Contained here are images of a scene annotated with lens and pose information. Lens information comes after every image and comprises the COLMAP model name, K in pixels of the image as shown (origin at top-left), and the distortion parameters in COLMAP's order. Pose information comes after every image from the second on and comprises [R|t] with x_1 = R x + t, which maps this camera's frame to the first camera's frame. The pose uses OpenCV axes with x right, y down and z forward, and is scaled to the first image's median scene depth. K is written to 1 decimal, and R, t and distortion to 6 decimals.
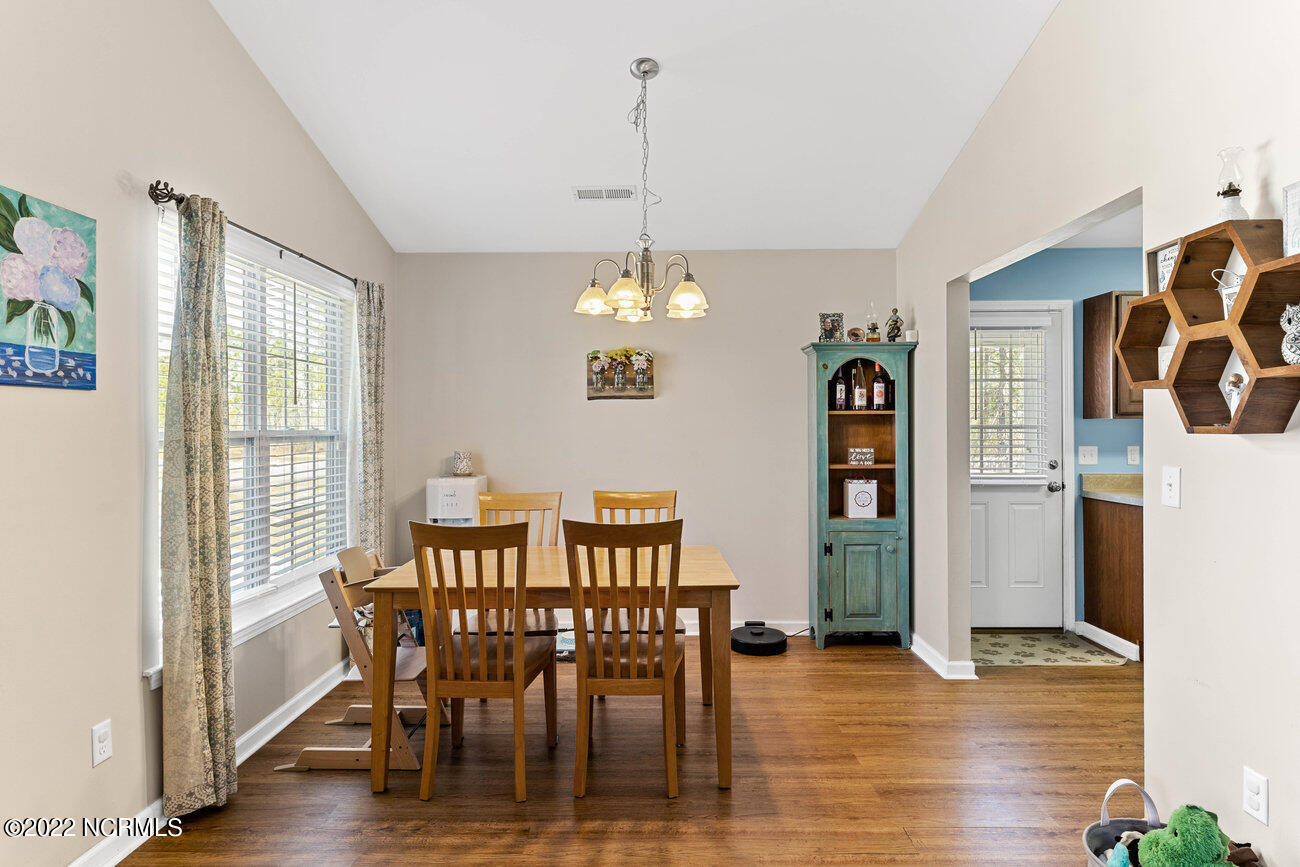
lens RADIAL K [[729.9, 0, 646.9], [0, 729.9, 427.4], [0, 0, 1]] dist [0.001929, -0.000376]
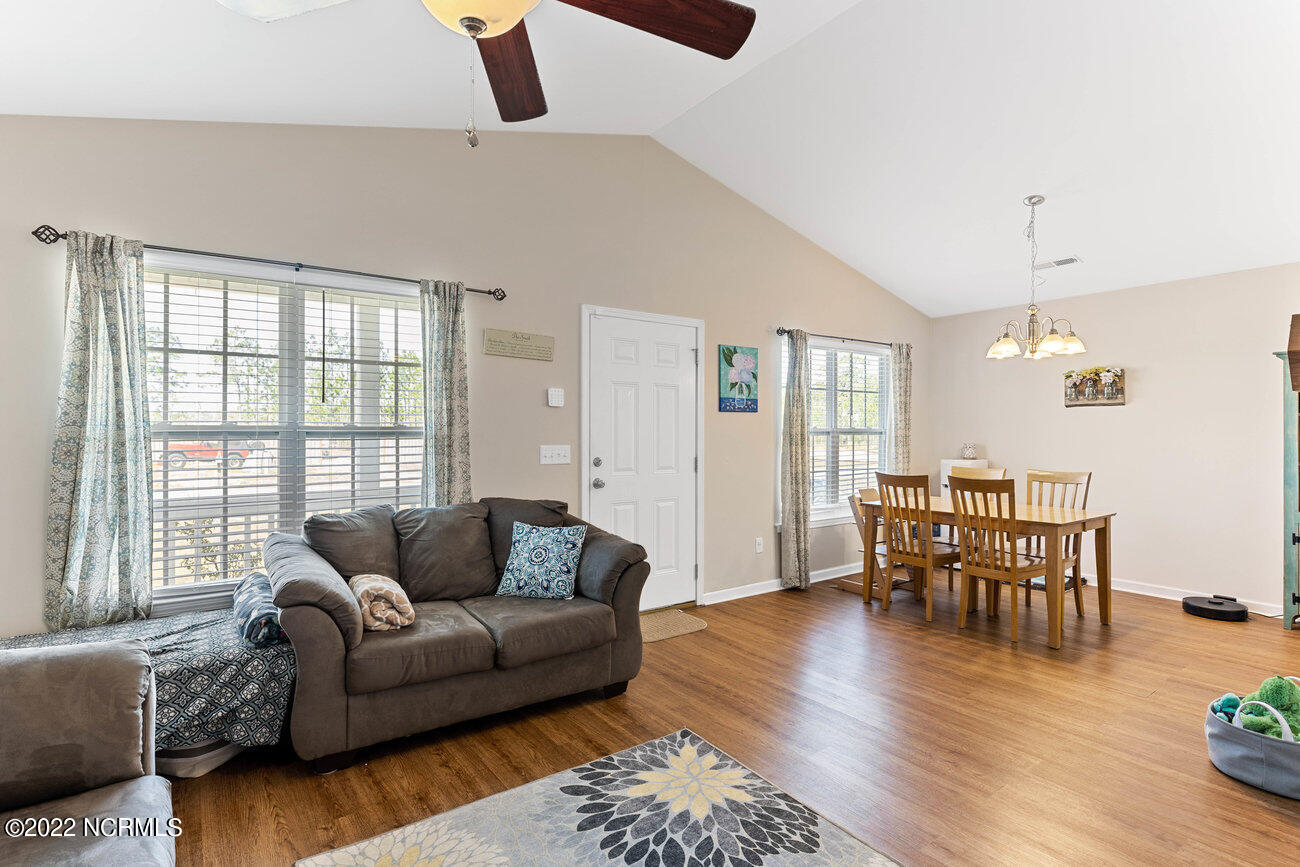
lens RADIAL K [[628.6, 0, 650.0], [0, 628.6, 433.5], [0, 0, 1]] dist [0.002018, 0.000291]
pose [[0.602790, 0.009962, -0.797838, 0.714061], [-0.003974, 0.999947, 0.009483, 0.005379], [0.797890, -0.002545, 0.602797, -0.591627]]
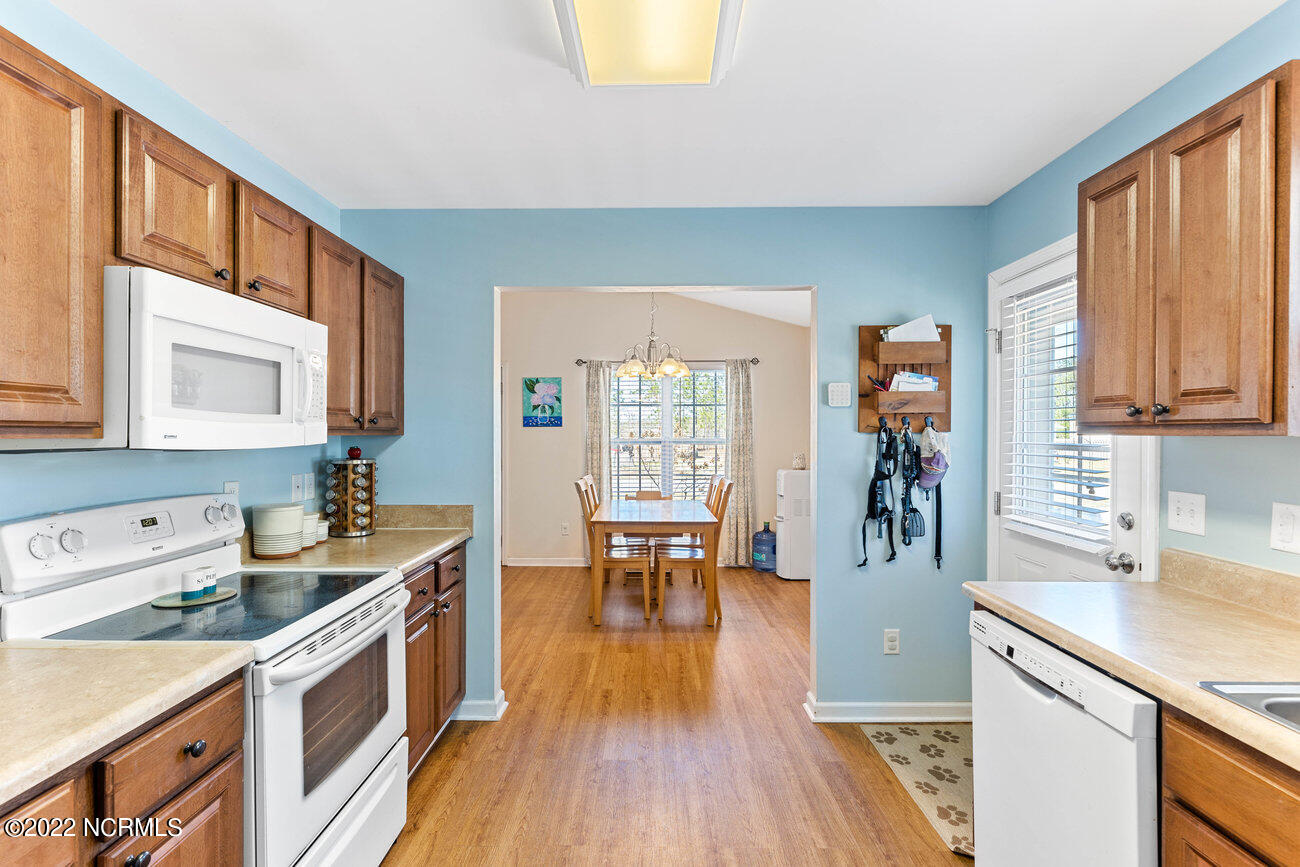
lens RADIAL K [[605.9, 0, 650.0], [0, 605.9, 433.5], [0, 0, 1]] dist [-0.000328, -0.000330]
pose [[0.005020, 0.003614, -0.999981, 1.816544], [-0.001706, 0.999992, 0.003606, -0.024442], [0.999986, 0.001688, 0.005026, 1.196532]]
